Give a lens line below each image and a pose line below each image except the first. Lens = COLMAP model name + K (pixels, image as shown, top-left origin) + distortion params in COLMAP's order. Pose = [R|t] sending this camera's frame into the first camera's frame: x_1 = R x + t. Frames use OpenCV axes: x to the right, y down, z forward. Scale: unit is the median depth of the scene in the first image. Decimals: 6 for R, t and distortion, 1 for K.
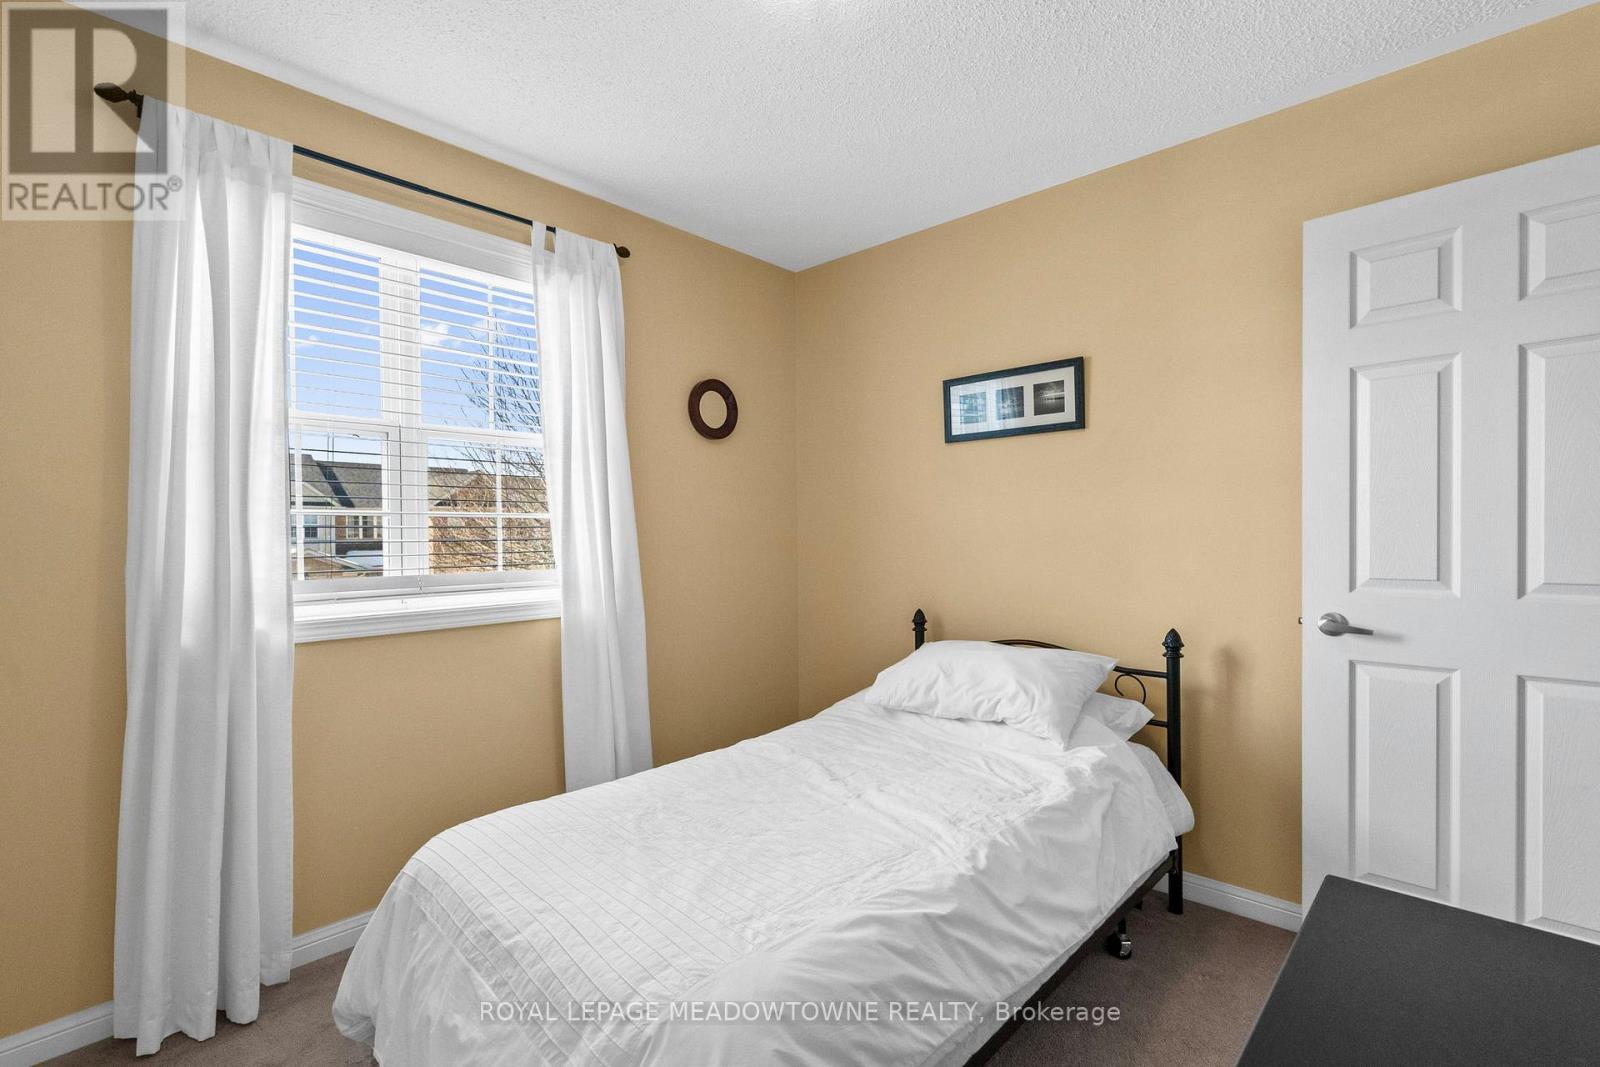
lens RADIAL K [[743.4, 0, 799.0], [0, 743.4, 529.1], [0, 0, 1]] dist [0.000213, 0.000381]
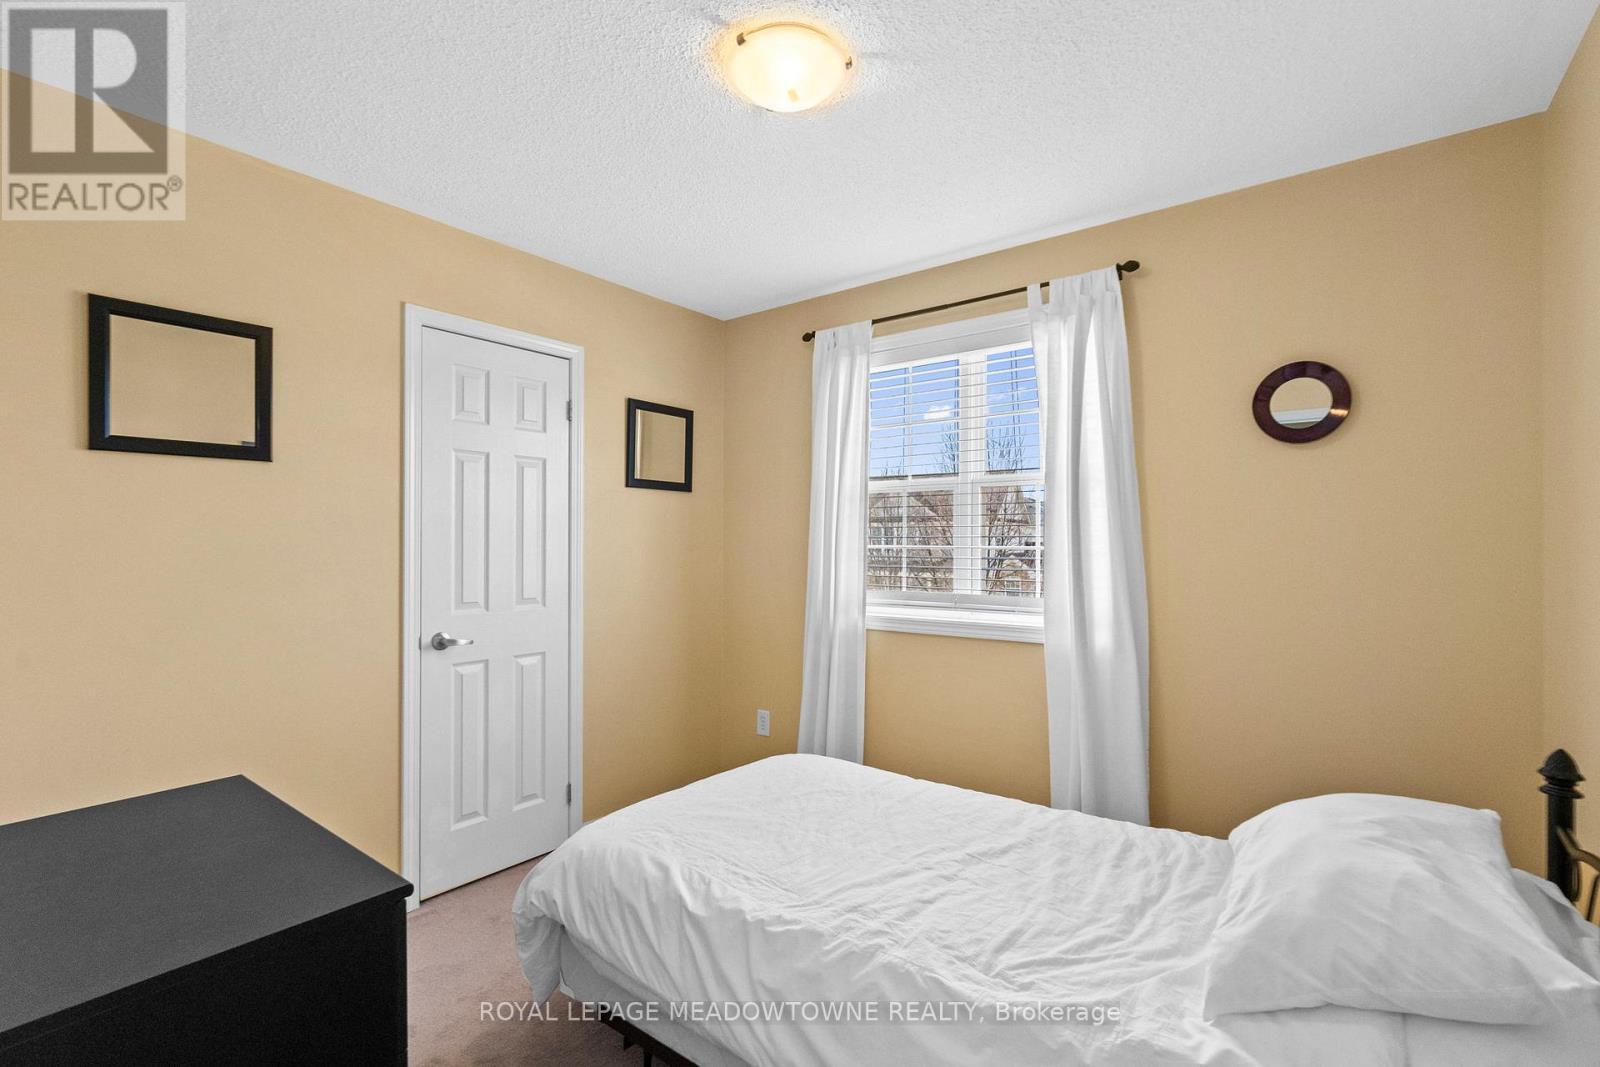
lens RADIAL K [[743.4, 0, 799.0], [0, 743.4, 529.1], [0, 0, 1]] dist [0.000213, 0.000381]
pose [[0.081954, -0.009888, -0.996587, 0.914155], [0.000950, 0.999951, -0.009843, -0.047138], [0.996636, -0.000140, 0.081960, 0.709992]]
